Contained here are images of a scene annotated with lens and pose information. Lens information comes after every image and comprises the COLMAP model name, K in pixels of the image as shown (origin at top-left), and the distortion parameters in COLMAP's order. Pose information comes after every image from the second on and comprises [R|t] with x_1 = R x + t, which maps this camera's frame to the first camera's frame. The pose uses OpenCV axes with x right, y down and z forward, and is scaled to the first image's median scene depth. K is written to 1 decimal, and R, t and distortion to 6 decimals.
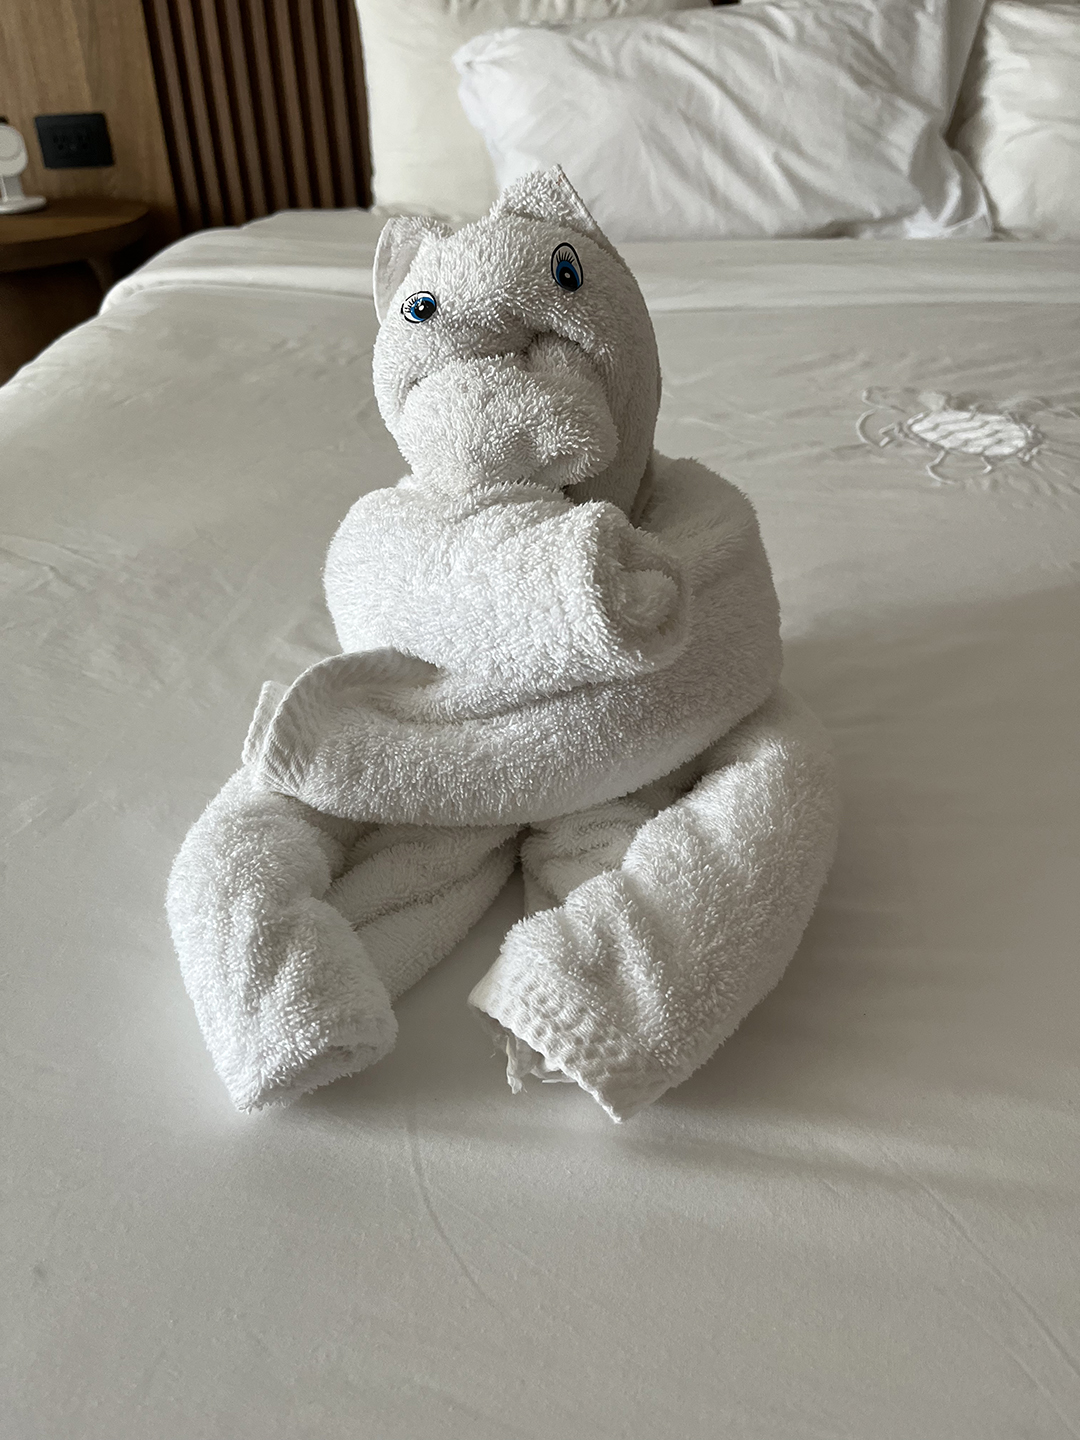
lens RADIAL K [[1059.5, 0, 539.6], [0, 1059.5, 716.6], [0, 0, 1]] dist [0.001471, -0.046283]
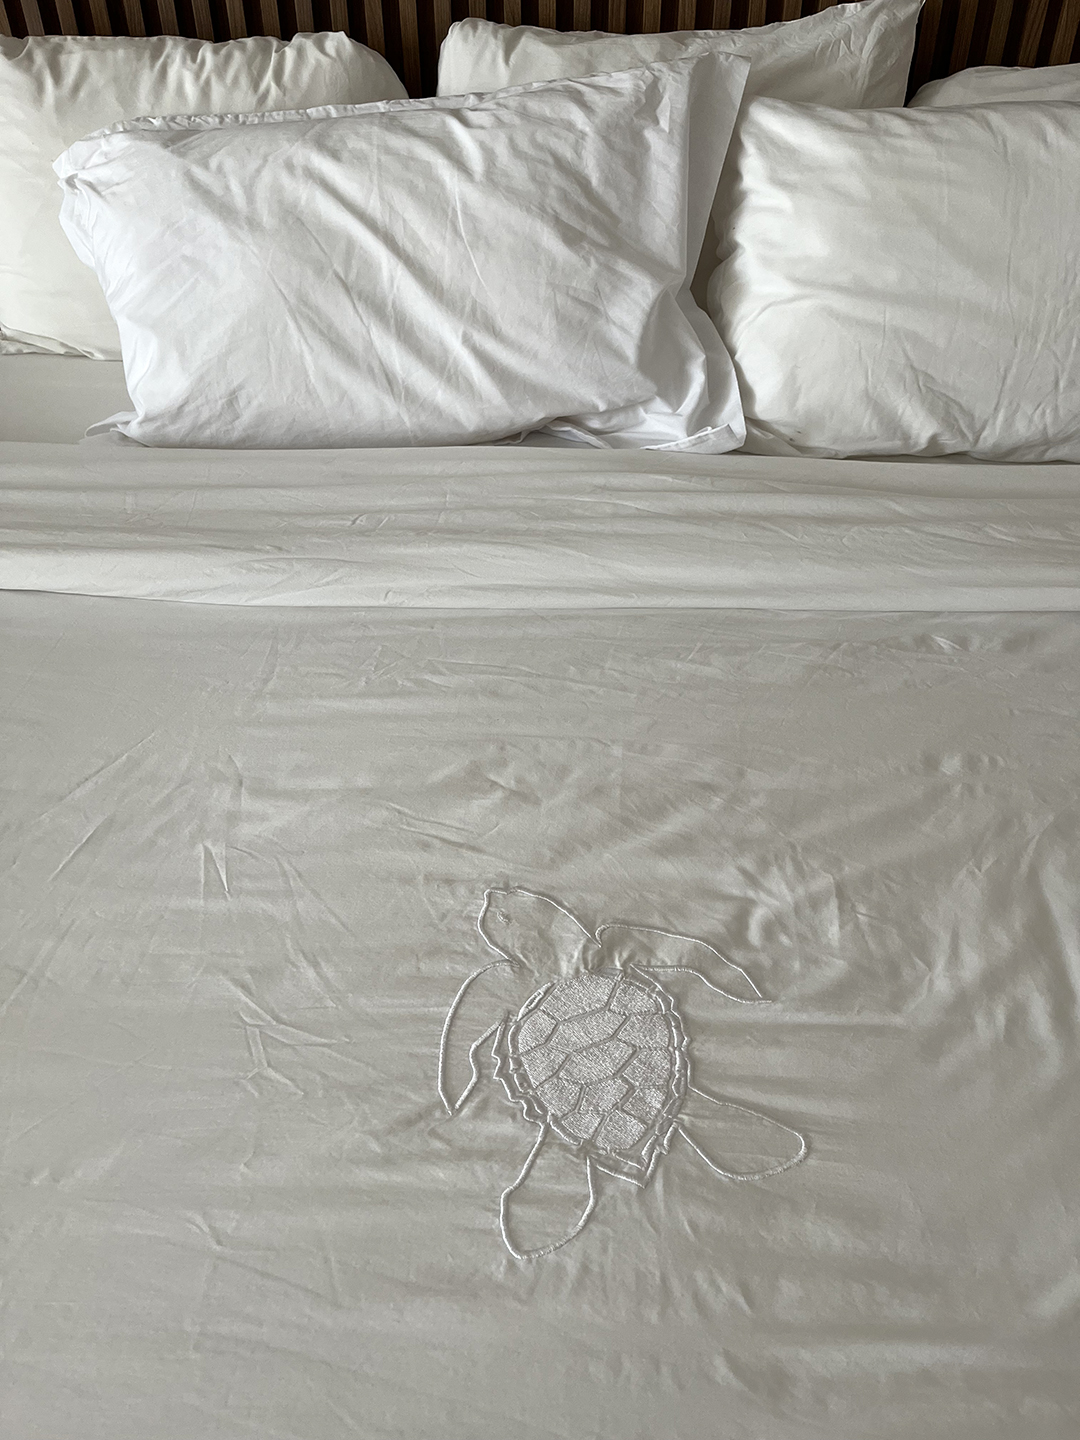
lens RADIAL K [[1059.5, 0, 533.7], [0, 1059.5, 724.3], [0, 0, 1]] dist [0.001471, -0.046283]
pose [[0.994433, -0.050781, 0.092327, 0.187723], [0.039658, 0.992155, 0.118556, -0.341701], [-0.097623, -0.114235, 0.988646, 0.203840]]
